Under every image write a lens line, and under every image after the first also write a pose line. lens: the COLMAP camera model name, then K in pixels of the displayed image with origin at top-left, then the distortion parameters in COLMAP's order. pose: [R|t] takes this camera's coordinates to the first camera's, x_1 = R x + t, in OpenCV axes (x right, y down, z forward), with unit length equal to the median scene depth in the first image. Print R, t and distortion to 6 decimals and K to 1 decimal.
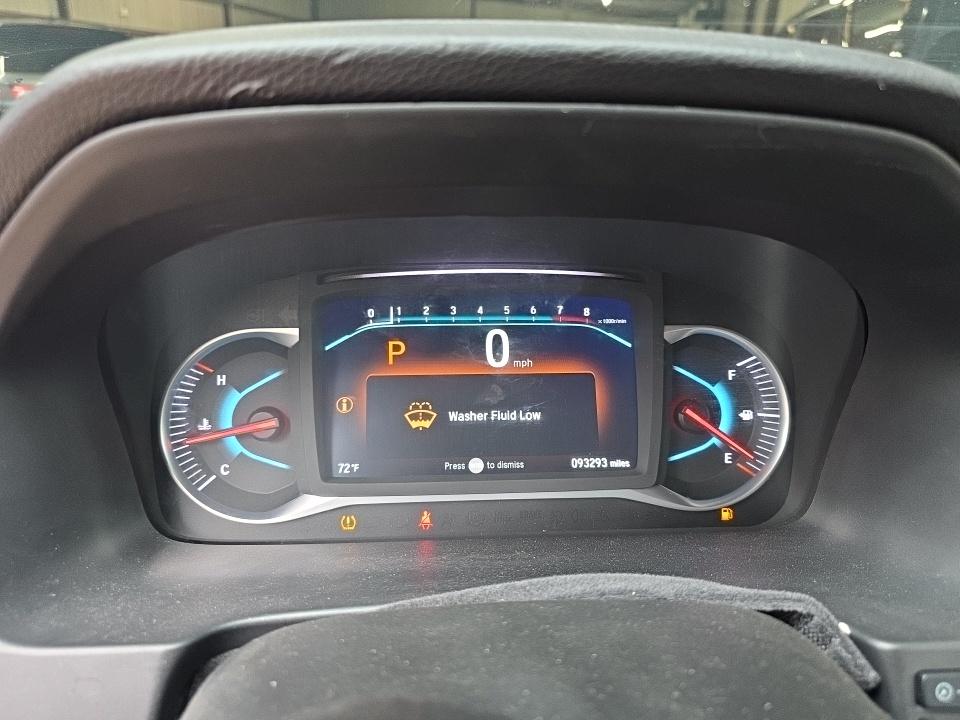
lens RADIAL K [[662.0, 0, 480.0], [0, 662.0, 360.0], [0, 0, 1]] dist [0.000688, -0.049518]
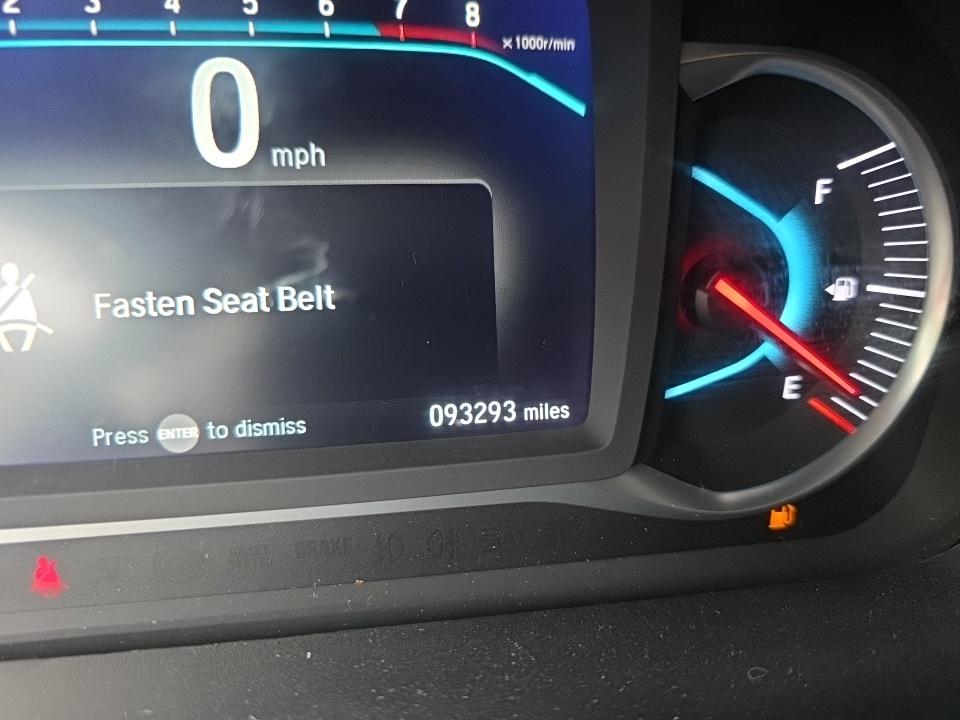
lens RADIAL K [[662.0, 0, 480.0], [0, 662.0, 360.0], [0, 0, 1]] dist [0.000688, -0.049518]
pose [[0.994059, -0.024076, 0.106151, 0.125396], [-0.006083, 0.961419, 0.275021, 0.012308], [-0.108677, -0.274032, 0.955560, 0.612593]]
